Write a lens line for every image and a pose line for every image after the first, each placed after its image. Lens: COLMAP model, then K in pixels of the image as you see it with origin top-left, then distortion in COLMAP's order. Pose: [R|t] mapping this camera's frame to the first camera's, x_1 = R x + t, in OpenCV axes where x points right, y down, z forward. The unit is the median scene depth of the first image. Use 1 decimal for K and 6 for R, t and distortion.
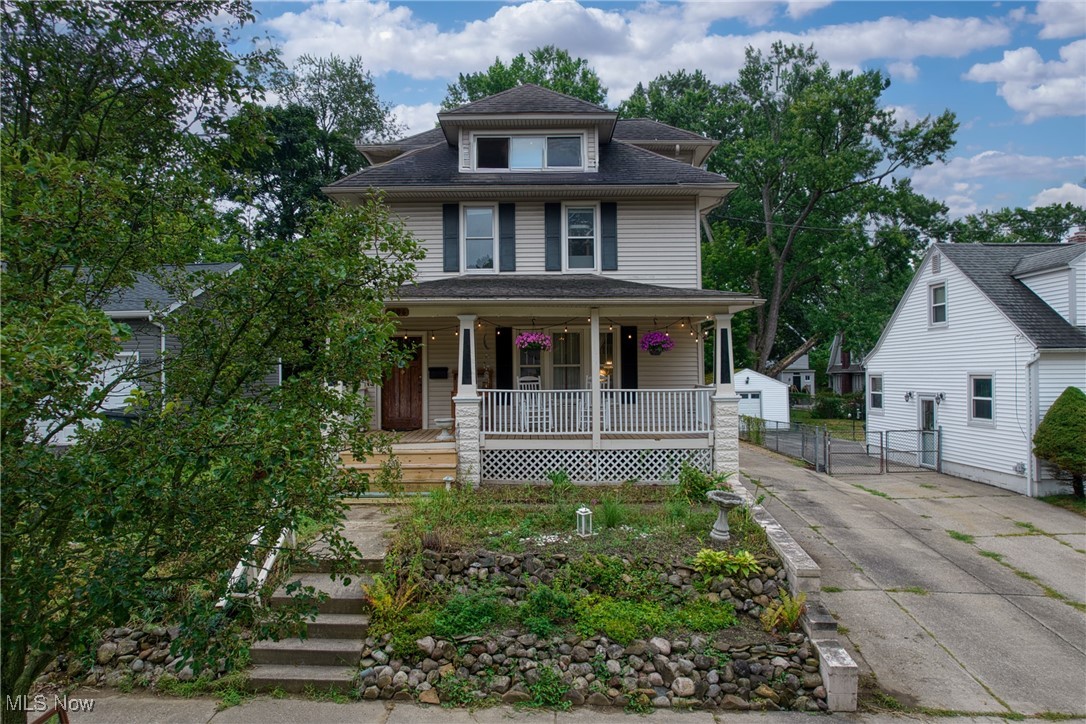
lens RADIAL K [[697.7, 0, 543.0], [0, 697.7, 362.0], [0, 0, 1]] dist [-0.082222, 0.074935]
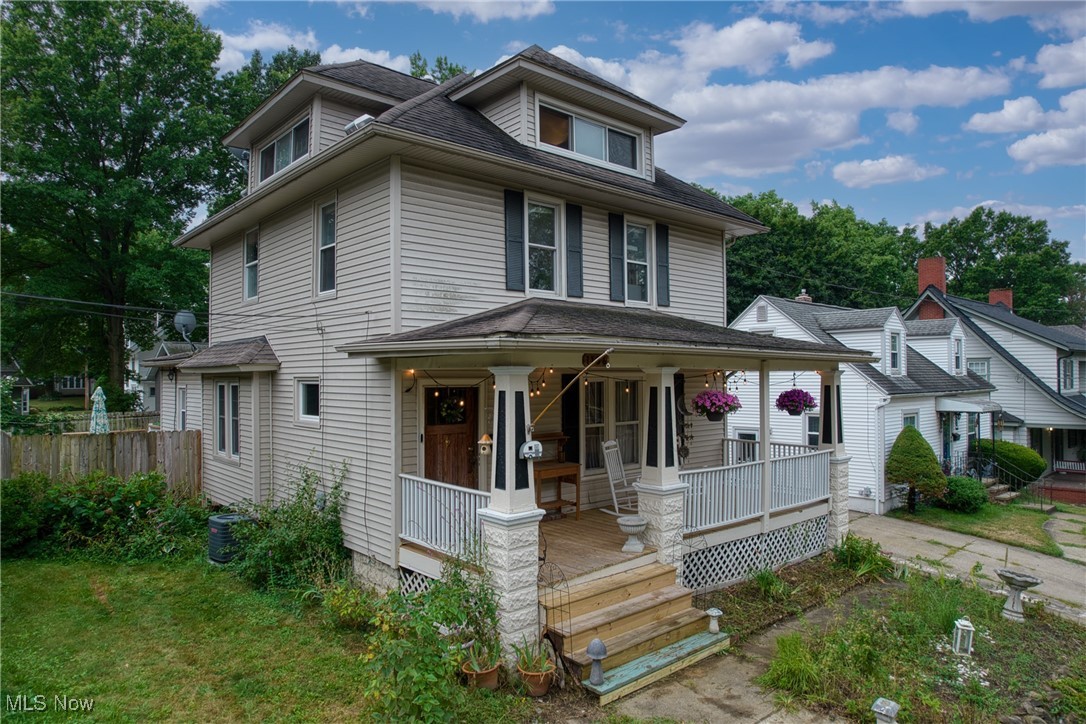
lens RADIAL K [[693.0, 0, 542.9], [0, 693.0, 366.9], [0, 0, 1]] dist [-0.075893, 0.069947]
pose [[0.748945, 0.014658, 0.662470, -0.655642], [-0.012928, 0.999888, -0.007508, -0.060722], [-0.662506, -0.002941, 0.749051, 0.565009]]
